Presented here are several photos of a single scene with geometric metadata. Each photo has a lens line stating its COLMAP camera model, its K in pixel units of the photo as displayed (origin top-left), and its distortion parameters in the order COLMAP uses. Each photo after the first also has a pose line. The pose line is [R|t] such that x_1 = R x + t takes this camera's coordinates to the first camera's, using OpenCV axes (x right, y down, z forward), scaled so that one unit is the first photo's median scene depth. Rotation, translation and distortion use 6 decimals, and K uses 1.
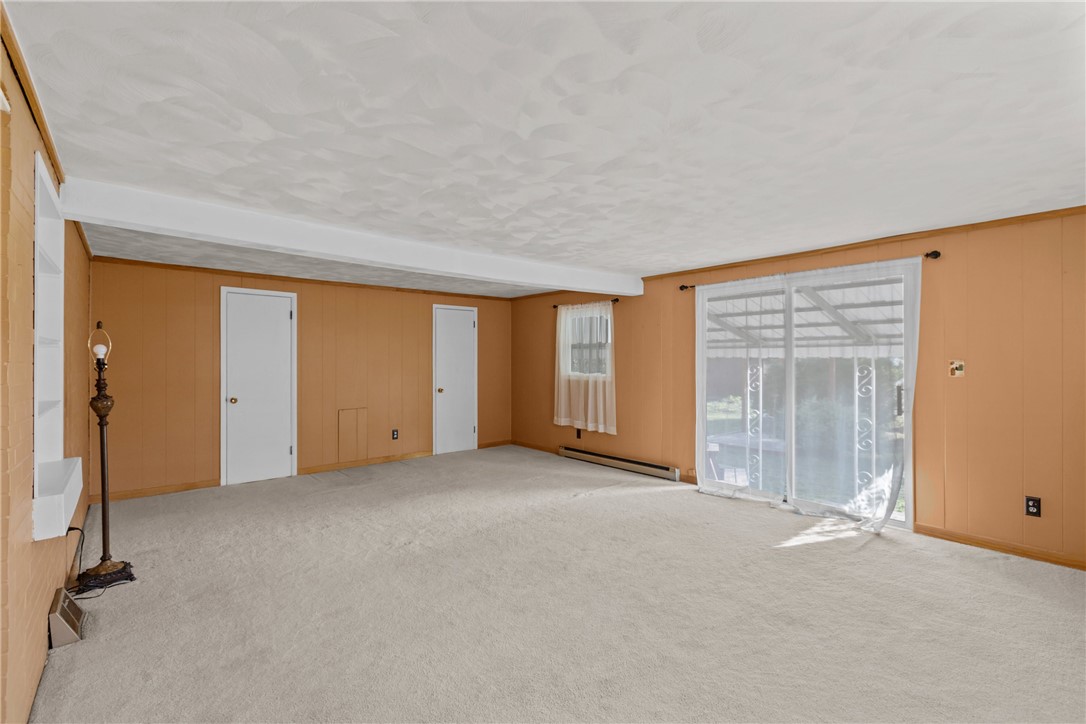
lens RADIAL K [[484.3, 0, 538.3], [0, 484.3, 358.5], [0, 0, 1]] dist [0.000278, 0.000104]
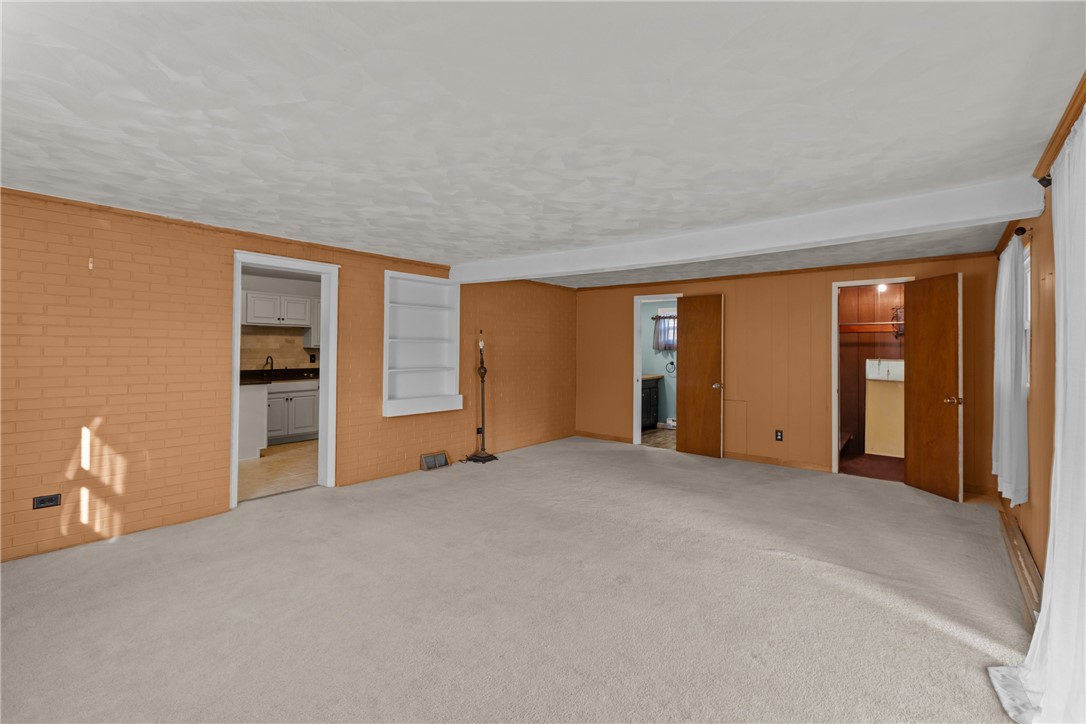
lens RADIAL K [[484.3, 0, 538.3], [0, 484.3, 358.5], [0, 0, 1]] dist [0.000278, 0.000104]
pose [[0.176854, 0.020839, -0.984016, 0.862525], [-0.007428, 0.999776, 0.019838, -0.000020], [0.984209, 0.003801, 0.176969, 0.689381]]
